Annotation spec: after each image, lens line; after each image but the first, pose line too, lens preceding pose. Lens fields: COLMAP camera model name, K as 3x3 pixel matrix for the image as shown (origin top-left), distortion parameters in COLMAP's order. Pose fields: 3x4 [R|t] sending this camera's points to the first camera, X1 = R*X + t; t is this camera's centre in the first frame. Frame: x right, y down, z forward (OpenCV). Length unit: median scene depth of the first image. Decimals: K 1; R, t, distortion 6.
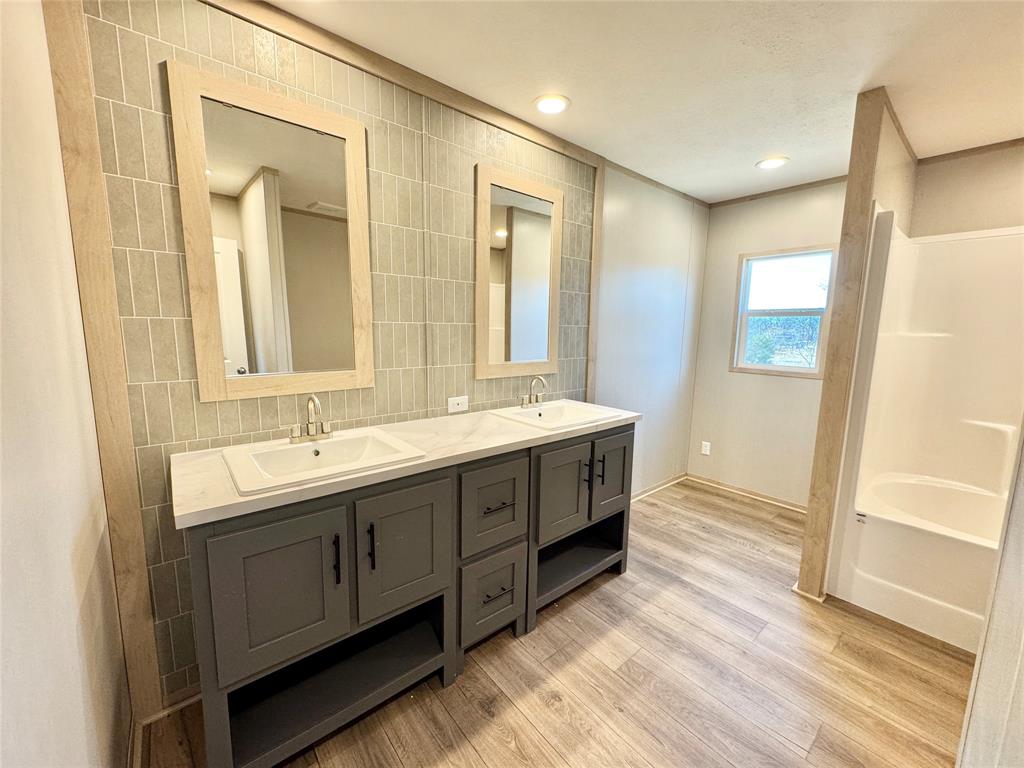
lens RADIAL K [[413.3, 0, 512.3], [0, 413.3, 380.8], [0, 0, 1]] dist [0.001048, 0.000053]
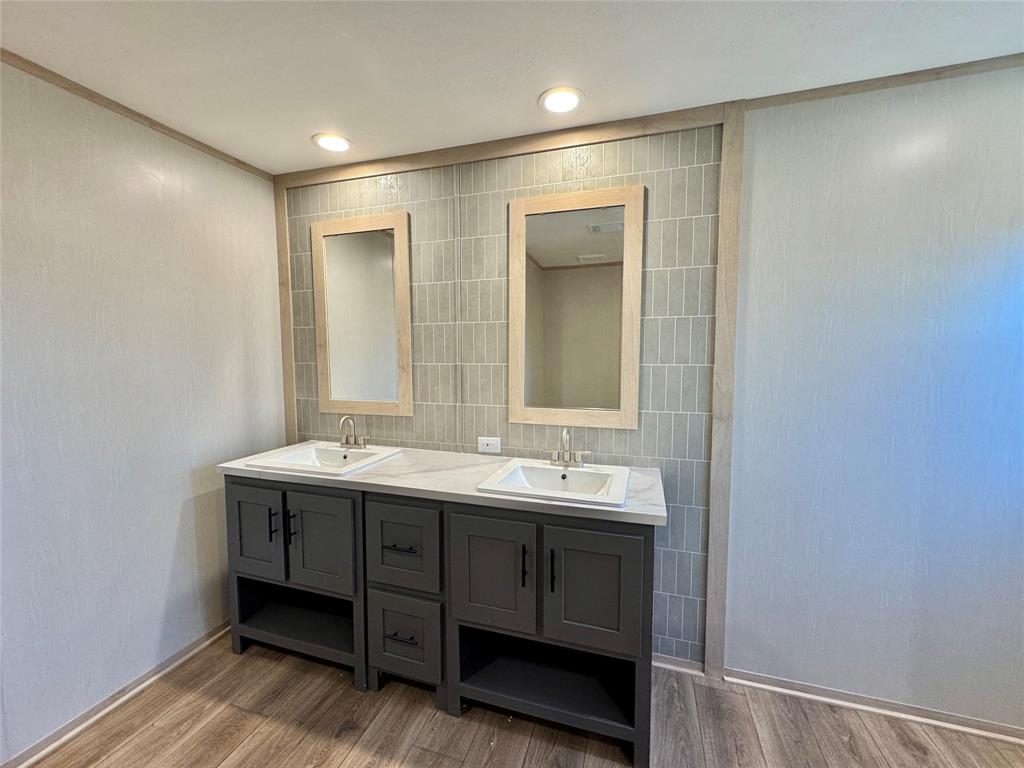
lens RADIAL K [[410.6, 0, 512.3], [0, 410.6, 383.5], [0, 0, 1]] dist [-0.000313, 0.000161]
pose [[0.528744, 0.037626, -0.847947, 0.800295], [-0.101202, 0.994685, -0.018968, -0.084265], [0.842727, 0.095843, 0.529741, 0.566694]]
